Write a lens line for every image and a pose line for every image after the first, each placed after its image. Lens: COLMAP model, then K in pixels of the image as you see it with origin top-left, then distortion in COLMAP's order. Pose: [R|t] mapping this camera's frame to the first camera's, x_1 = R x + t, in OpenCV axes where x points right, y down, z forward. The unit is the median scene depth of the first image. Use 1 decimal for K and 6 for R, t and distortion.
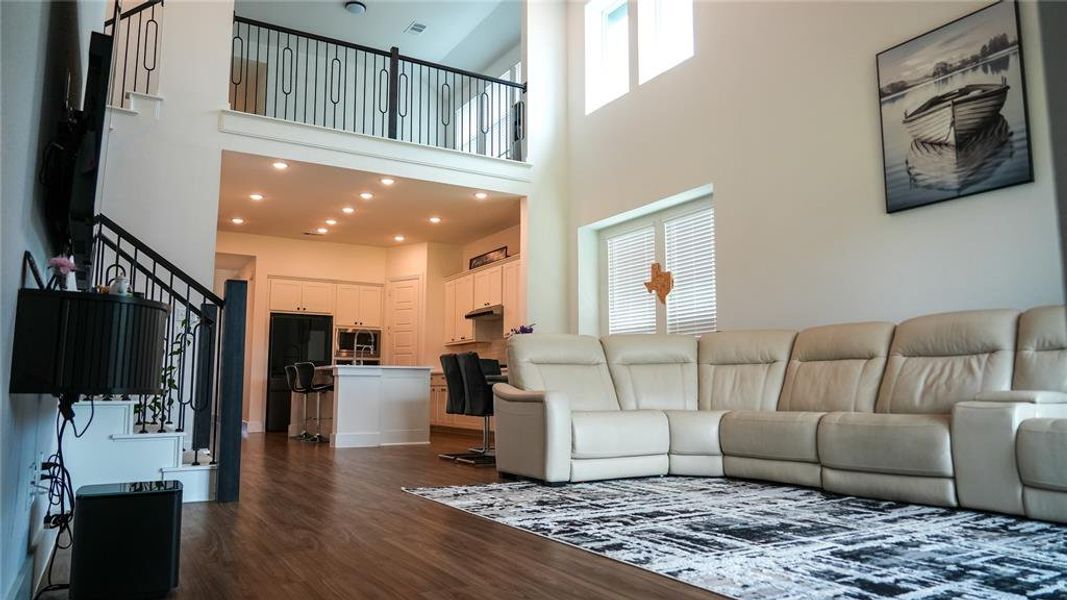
lens RADIAL K [[722.0, 0, 525.4], [0, 722.0, 300.0], [0, 0, 1]] dist [-0.007084, -0.003626]
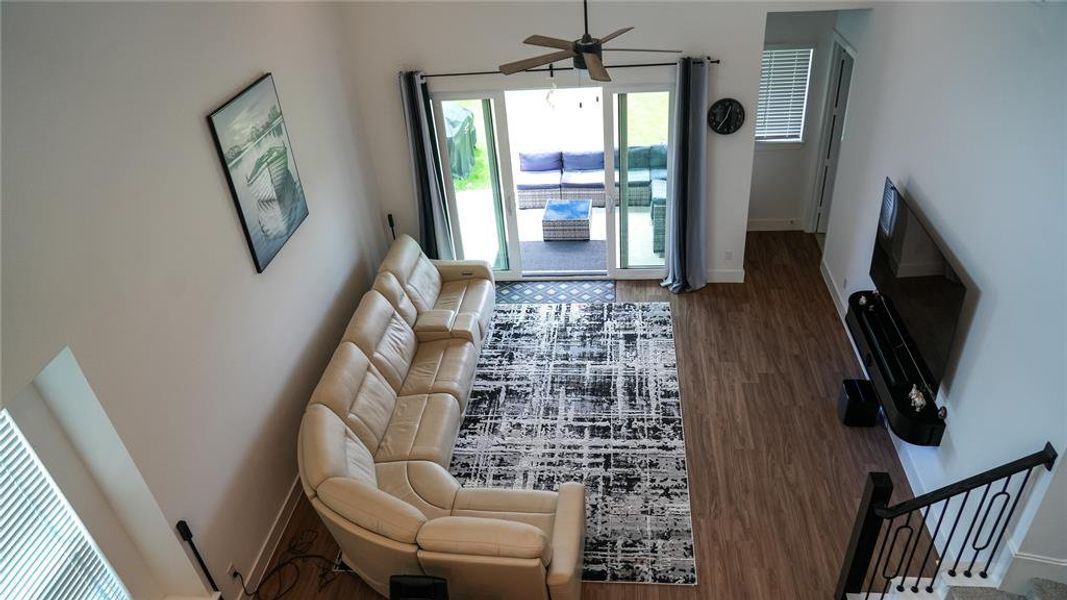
lens RADIAL K [[722.0, 0, 529.4], [0, 722.0, 298.9], [0, 0, 1]] dist [-0.007084, -0.003626]
pose [[-0.809001, -0.273640, 0.520230, -0.346102], [0.004965, 0.881821, 0.471558, -0.555594], [-0.587787, 0.384073, -0.712036, 1.477989]]
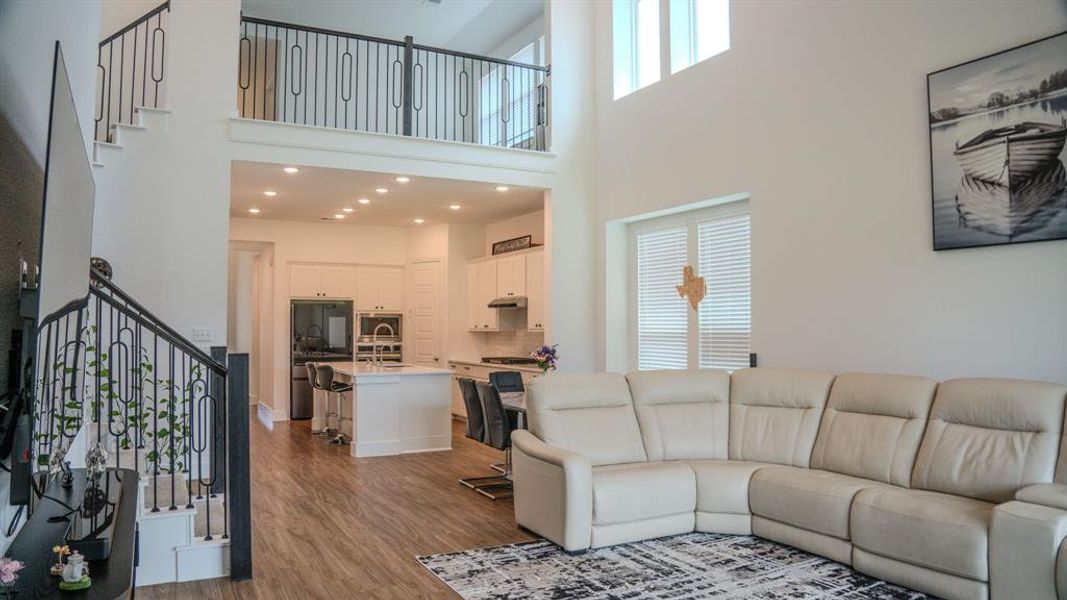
lens RADIAL K [[742.0, 0, 523.4], [0, 742.0, 301.9], [0, 0, 1]] dist [-0.114843, 0.052973]
pose [[0.998994, -0.001934, -0.044792, 0.014442], [0.005936, 0.995979, 0.089387, -0.136679], [0.044439, -0.089563, 0.994989, 0.048518]]
